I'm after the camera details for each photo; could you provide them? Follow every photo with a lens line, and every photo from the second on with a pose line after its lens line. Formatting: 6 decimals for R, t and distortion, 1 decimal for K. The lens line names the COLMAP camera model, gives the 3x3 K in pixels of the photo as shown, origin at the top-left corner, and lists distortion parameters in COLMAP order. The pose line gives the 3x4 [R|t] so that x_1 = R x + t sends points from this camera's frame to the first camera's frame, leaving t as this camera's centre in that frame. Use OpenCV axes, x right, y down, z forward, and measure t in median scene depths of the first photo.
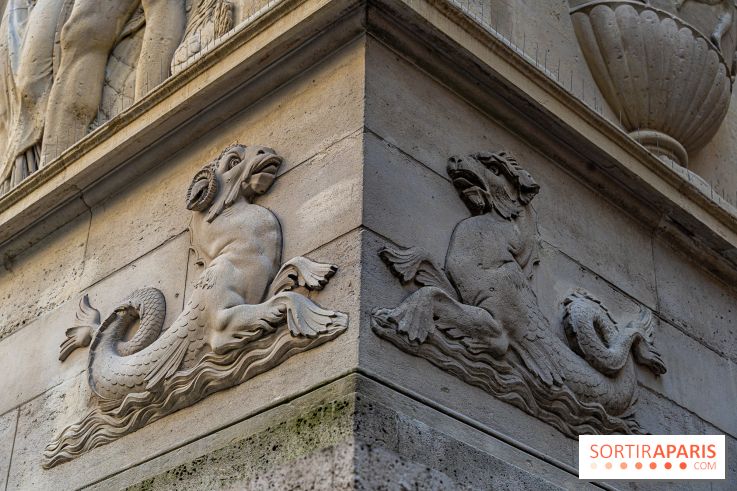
lens RADIAL K [[1241.5, 0, 368.5], [0, 1241.5, 245.5], [0, 0, 1]] dist [0.008335, 0.025322]
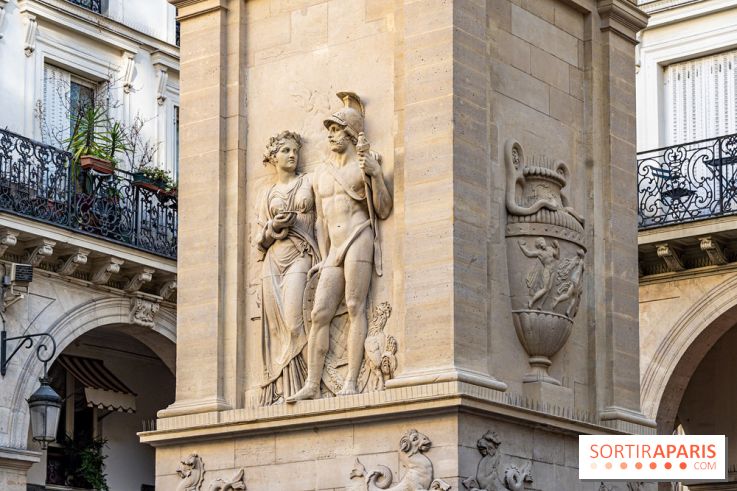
lens RADIAL K [[1822.7, 0, 368.5], [0, 1822.7, 245.5], [0, 0, 1]] dist [0.010601, 0.335716]
pose [[0.992132, 0.013459, 0.124474, -0.887979], [-0.052496, 0.947305, 0.316001, -2.202216], [-0.113662, -0.320049, 0.940558, -3.636542]]
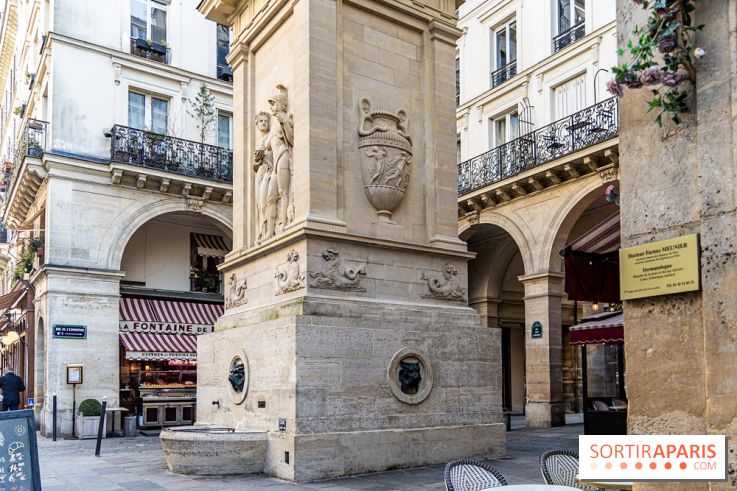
lens RADIAL K [[620.5, 0, 369.9], [0, 620.5, 292.6], [0, 0, 1]] dist [0.002204, 0.000434]
pose [[0.978873, -0.055575, -0.196774, 0.944292], [0.131050, 0.909229, 0.395130, -1.144085], [0.156953, -0.412569, 0.897303, -2.008464]]
